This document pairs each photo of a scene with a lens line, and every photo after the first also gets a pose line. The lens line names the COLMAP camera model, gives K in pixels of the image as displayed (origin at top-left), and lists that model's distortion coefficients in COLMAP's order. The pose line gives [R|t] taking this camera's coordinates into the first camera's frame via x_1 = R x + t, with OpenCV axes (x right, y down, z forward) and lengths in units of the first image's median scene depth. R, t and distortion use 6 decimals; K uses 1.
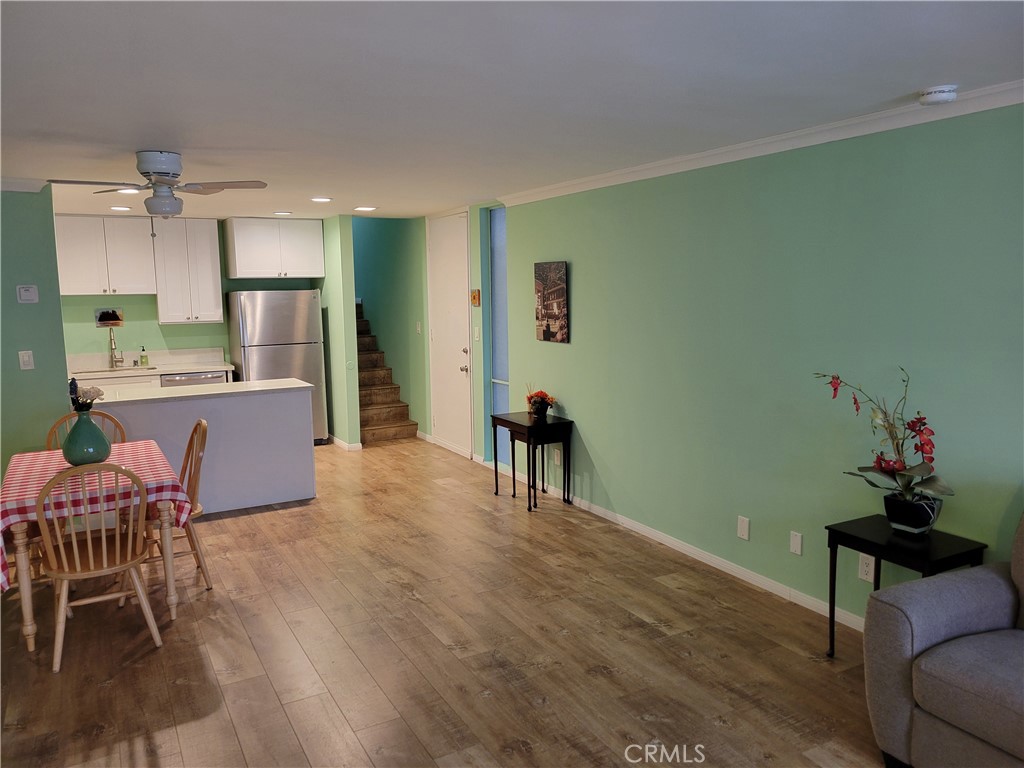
lens RADIAL K [[767.8, 0, 508.7], [0, 767.8, 384.4], [0, 0, 1]] dist [0.050579, -0.011642]
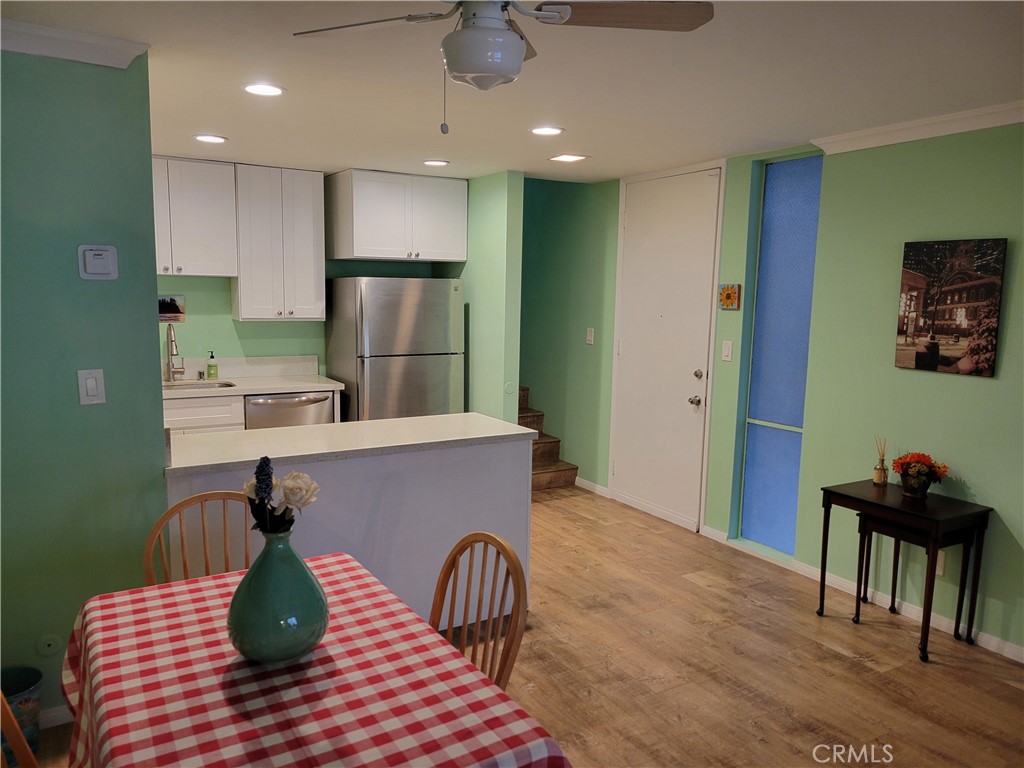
lens RADIAL K [[767.8, 0, 508.8], [0, 767.8, 389.5], [0, 0, 1]] dist [0.050579, -0.011642]
pose [[0.998938, 0.030141, 0.034860, -0.248357], [-0.030283, 0.999535, 0.003565, -0.027744], [-0.034737, -0.004617, 0.999386, 0.324443]]
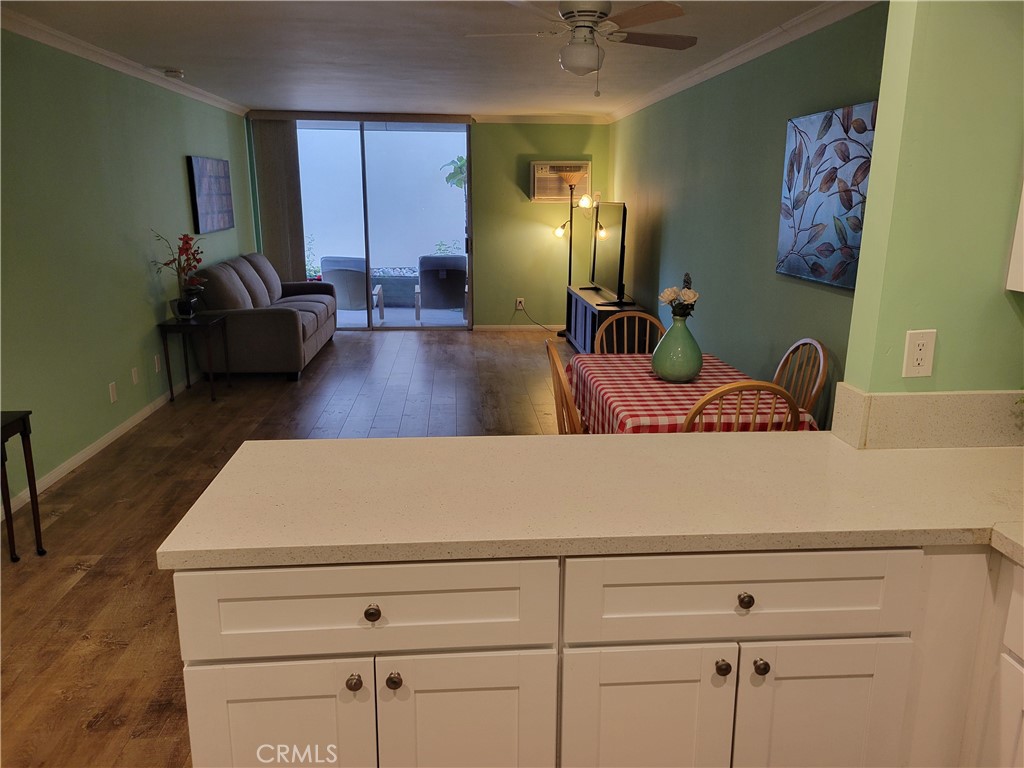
lens RADIAL K [[767.8, 0, 507.7], [0, 767.8, 384.7], [0, 0, 1]] dist [0.050579, -0.011642]
pose [[-0.907294, -0.092431, 0.410211, -0.414724], [0.062358, 0.935180, 0.348640, -0.112517], [-0.415847, 0.341899, -0.842720, 1.028313]]
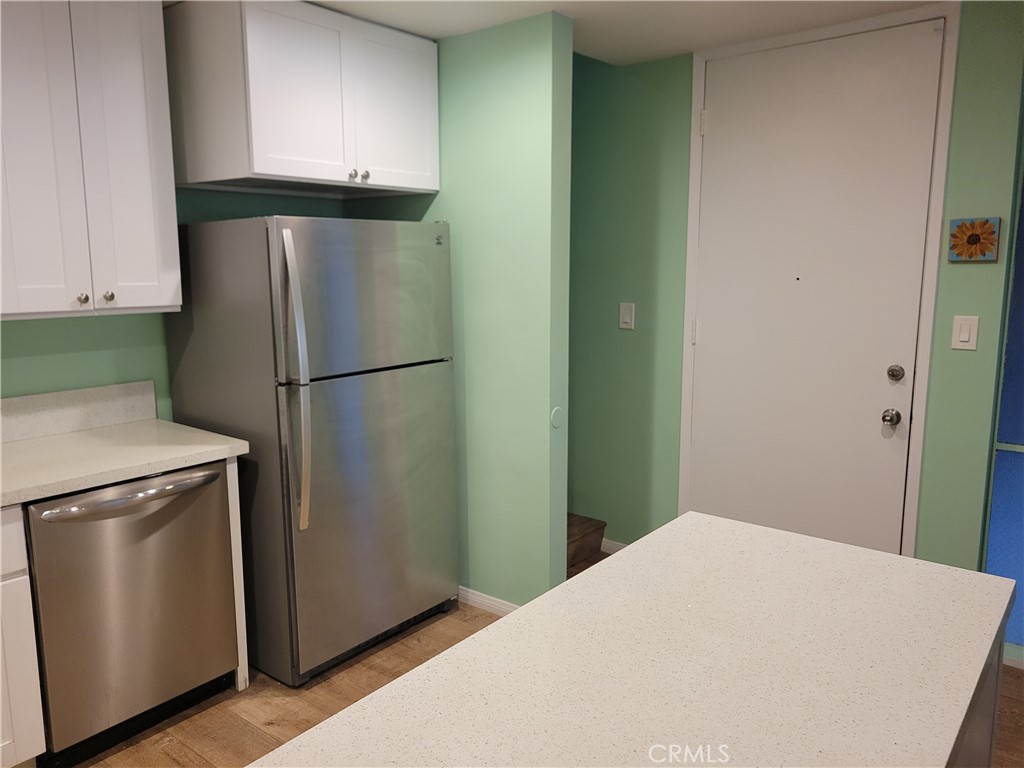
lens RADIAL K [[767.8, 0, 495.1], [0, 767.8, 370.9], [0, 0, 1]] dist [0.050579, -0.011642]
pose [[0.925413, -0.041422, 0.376688, -0.409336], [0.036720, 0.999132, 0.019657, -0.061107], [-0.377176, -0.004358, 0.926131, 0.700466]]
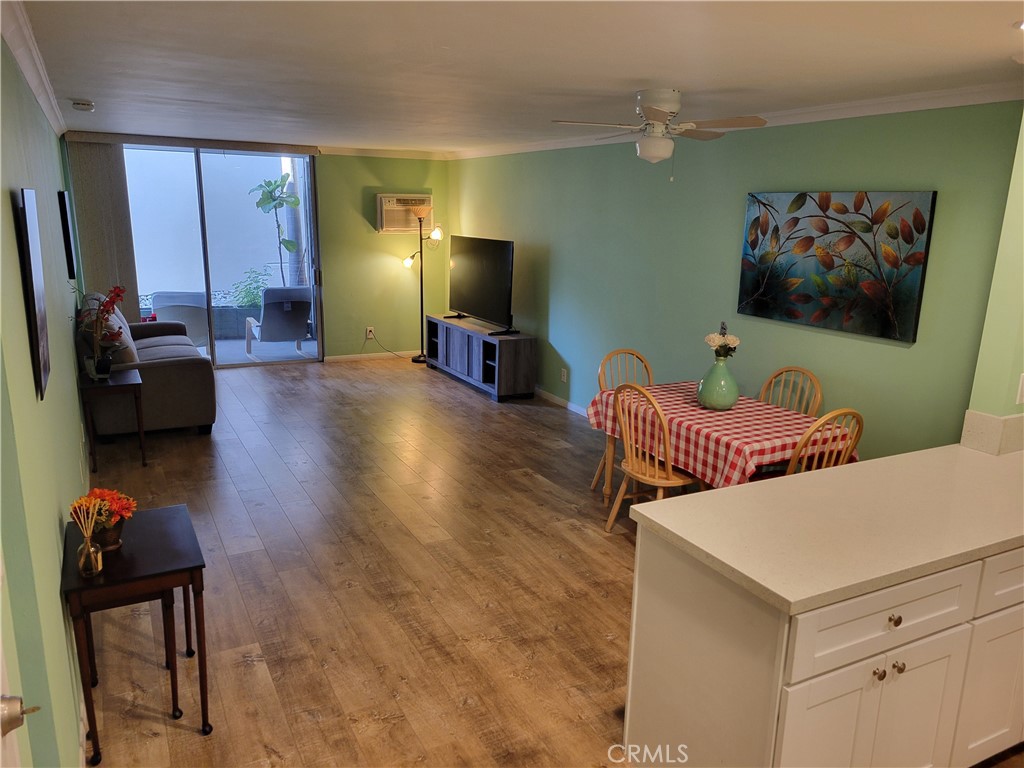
lens RADIAL K [[767.8, 0, 497.9], [0, 767.8, 390.4], [0, 0, 1]] dist [0.050579, -0.011642]
pose [[-0.999327, -0.012519, 0.034473, -0.163597], [0.000763, 0.932644, 0.360797, -0.167041], [-0.036668, 0.360581, -0.932007, 1.130595]]
